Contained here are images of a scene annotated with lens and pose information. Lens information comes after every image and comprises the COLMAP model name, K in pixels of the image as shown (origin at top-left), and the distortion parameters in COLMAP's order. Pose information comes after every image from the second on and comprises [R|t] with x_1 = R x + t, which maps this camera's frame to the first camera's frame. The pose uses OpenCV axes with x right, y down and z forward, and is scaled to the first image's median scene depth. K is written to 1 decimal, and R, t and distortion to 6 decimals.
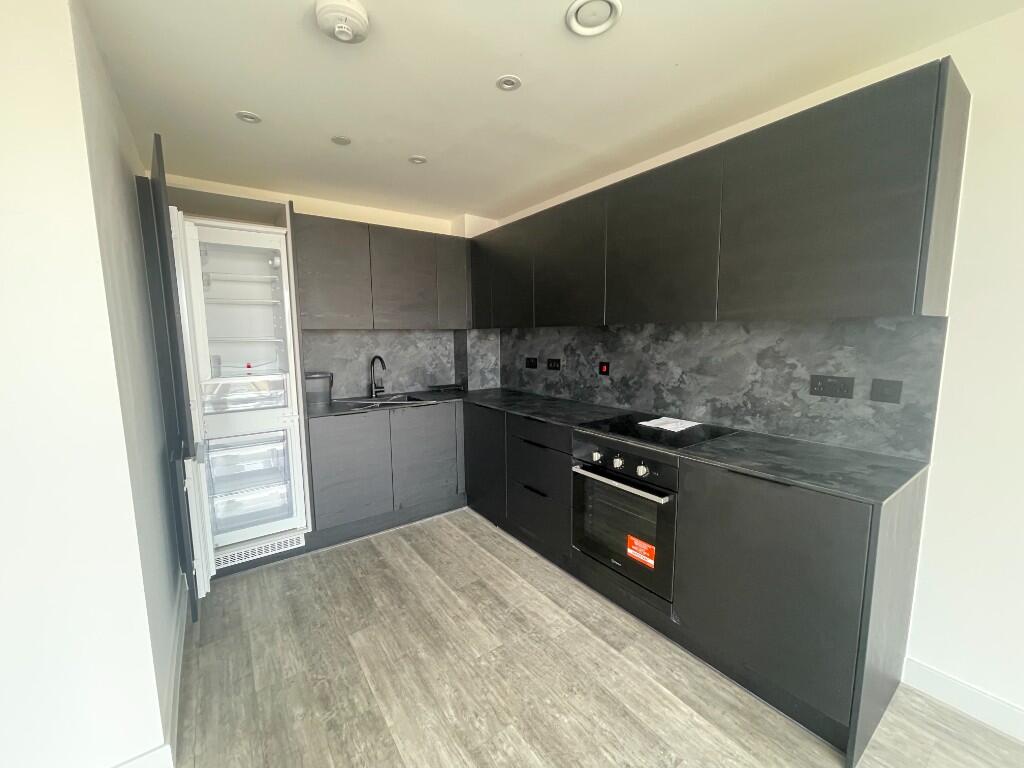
lens RADIAL K [[408.8, 0, 504.4], [0, 408.8, 386.2], [0, 0, 1]] dist [-0.001266, 0.000151]
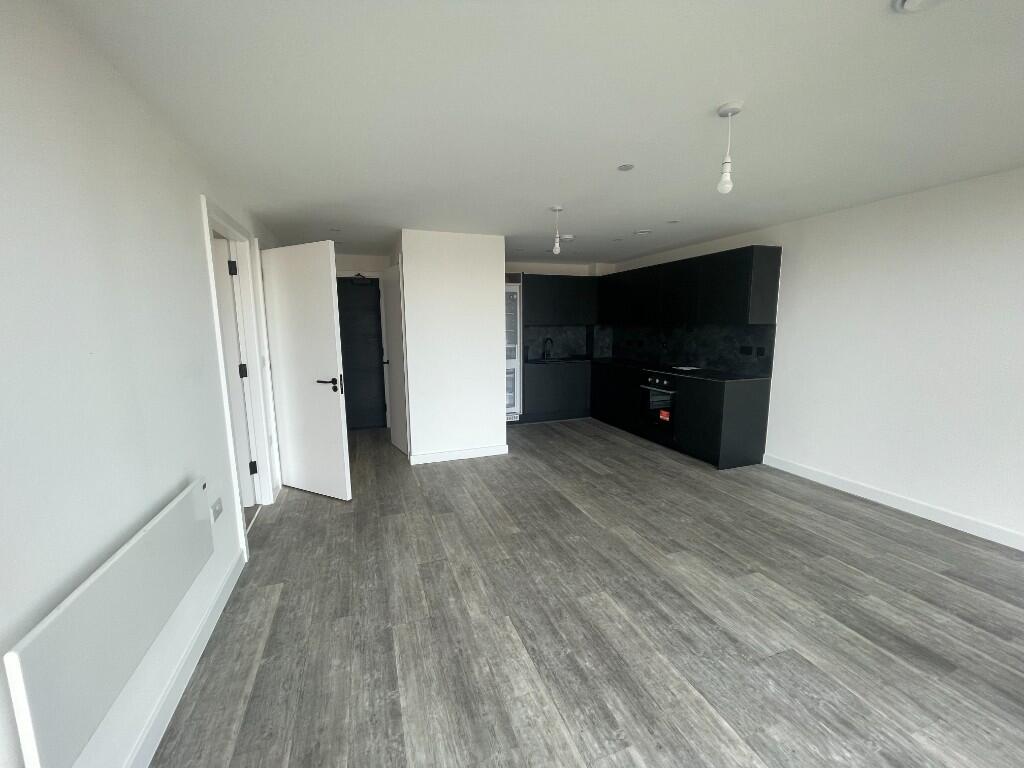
lens RADIAL K [[408.8, 0, 498.8], [0, 408.8, 379.8], [0, 0, 1]] dist [-0.001266, 0.000151]
pose [[0.956729, 0.041526, -0.288004, 0.049916], [-0.037734, 0.999113, 0.018709, 0.120081], [0.288525, -0.007032, 0.957447, -1.157152]]
